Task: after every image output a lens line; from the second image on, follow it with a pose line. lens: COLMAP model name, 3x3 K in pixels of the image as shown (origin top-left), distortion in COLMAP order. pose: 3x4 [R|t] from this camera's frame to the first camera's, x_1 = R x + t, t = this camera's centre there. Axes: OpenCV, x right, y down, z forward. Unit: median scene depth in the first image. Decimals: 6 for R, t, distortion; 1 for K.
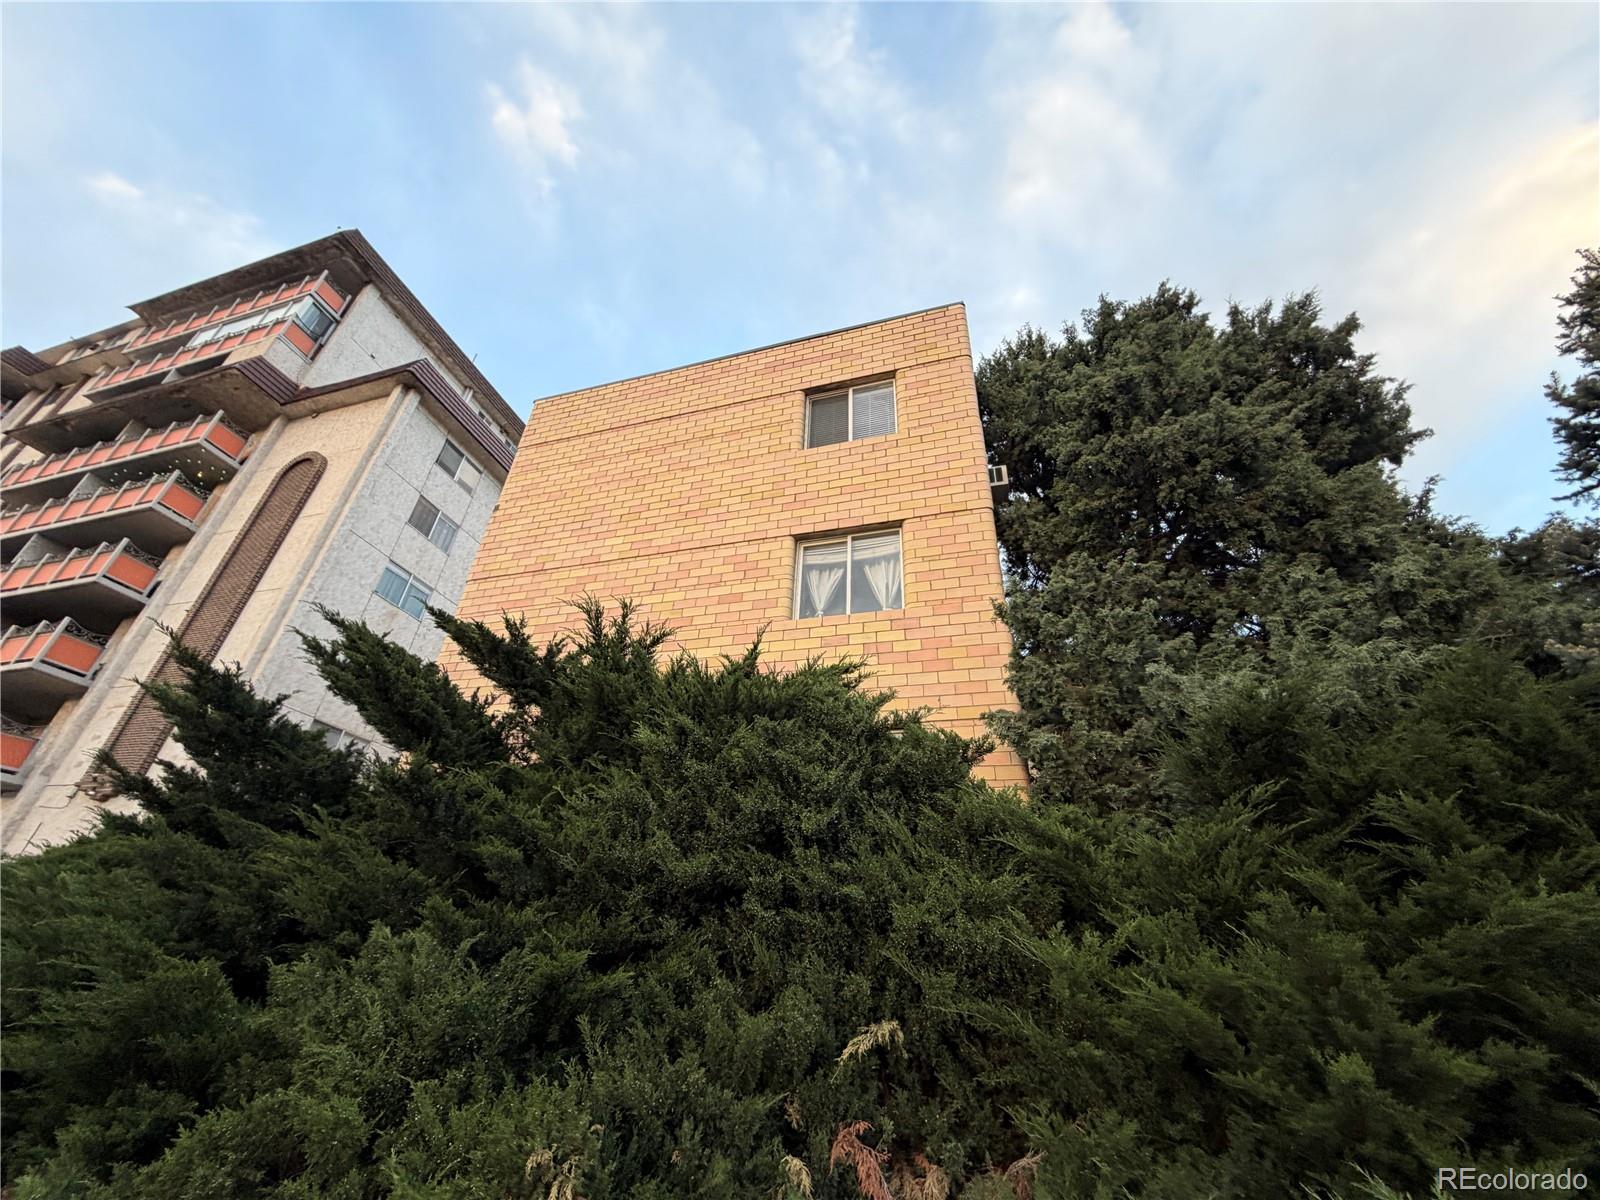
lens RADIAL K [[641.7, 0, 802.1], [0, 641.7, 597.7], [0, 0, 1]] dist [0.000448, -0.000141]
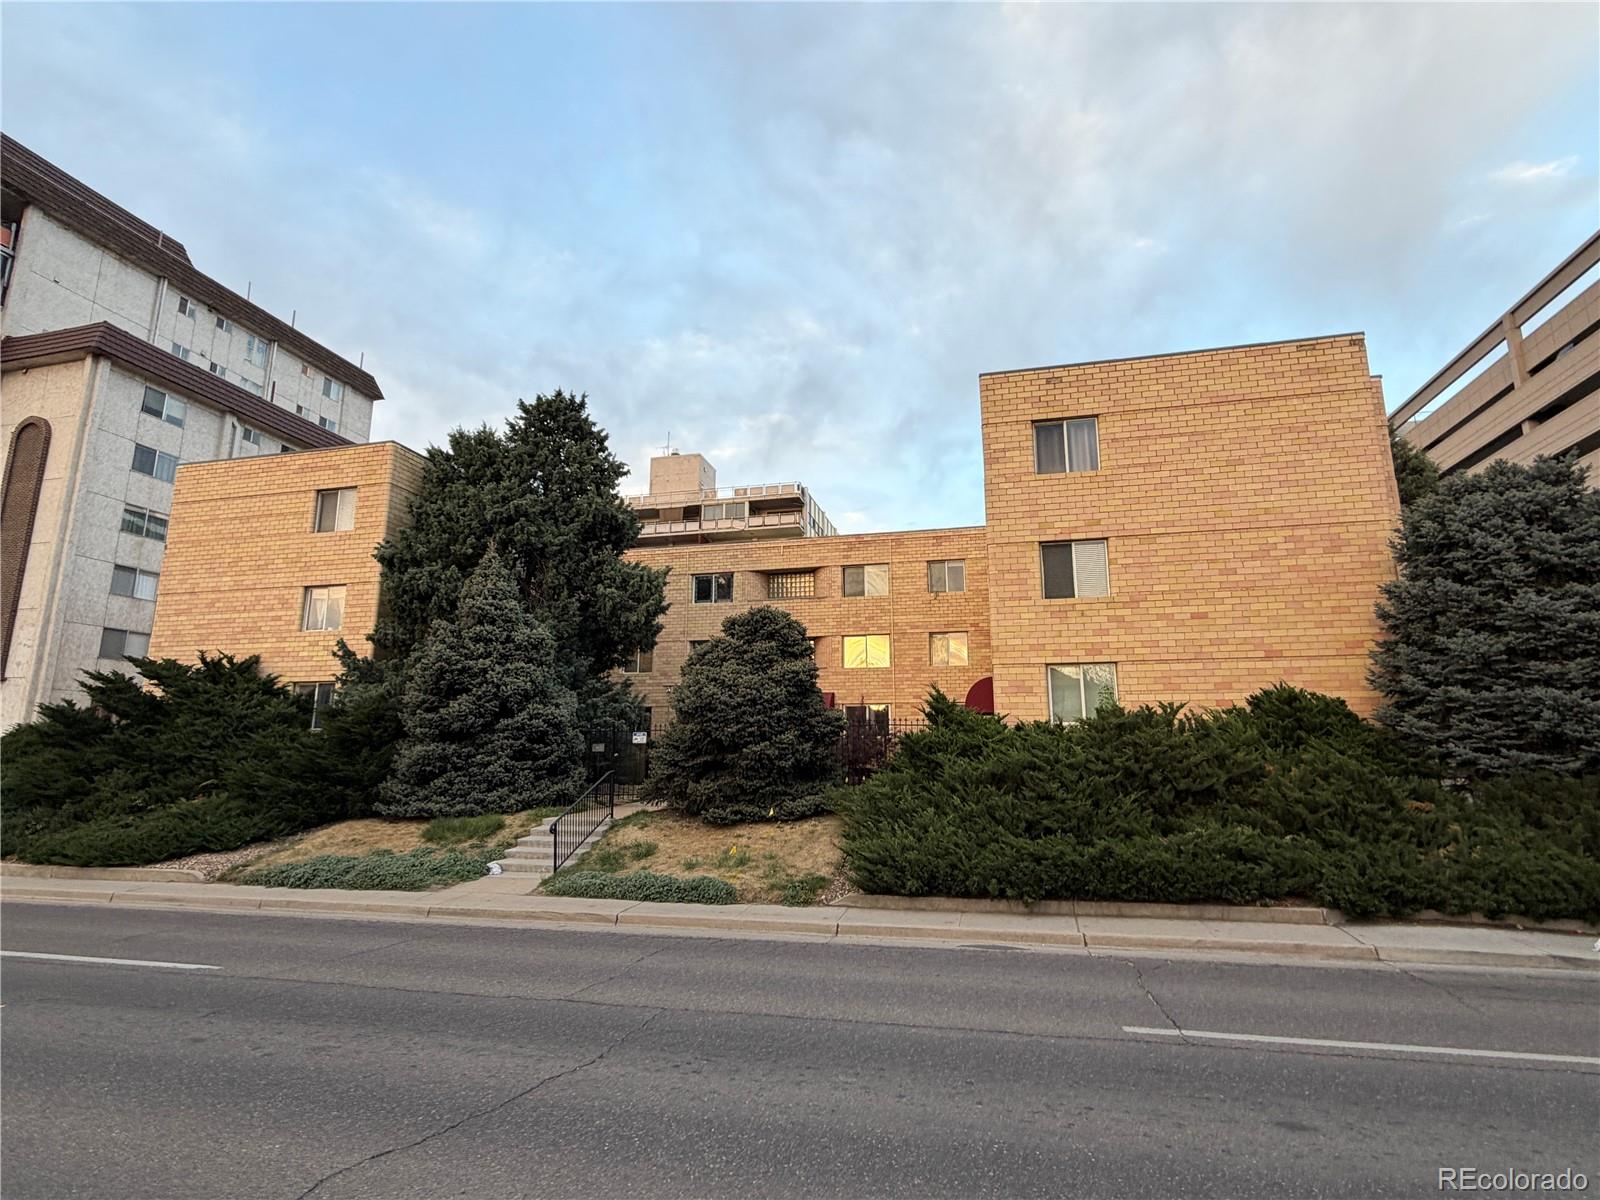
lens RADIAL K [[788.3, 0, 800.0], [0, 788.3, 600.0], [0, 0, 1]] dist [0.000758, -0.000065]
pose [[0.997635, -0.040003, 0.055885, 1.374989], [0.018062, 0.937170, 0.348406, -0.868255], [-0.066311, -0.346573, 0.935676, -1.460163]]
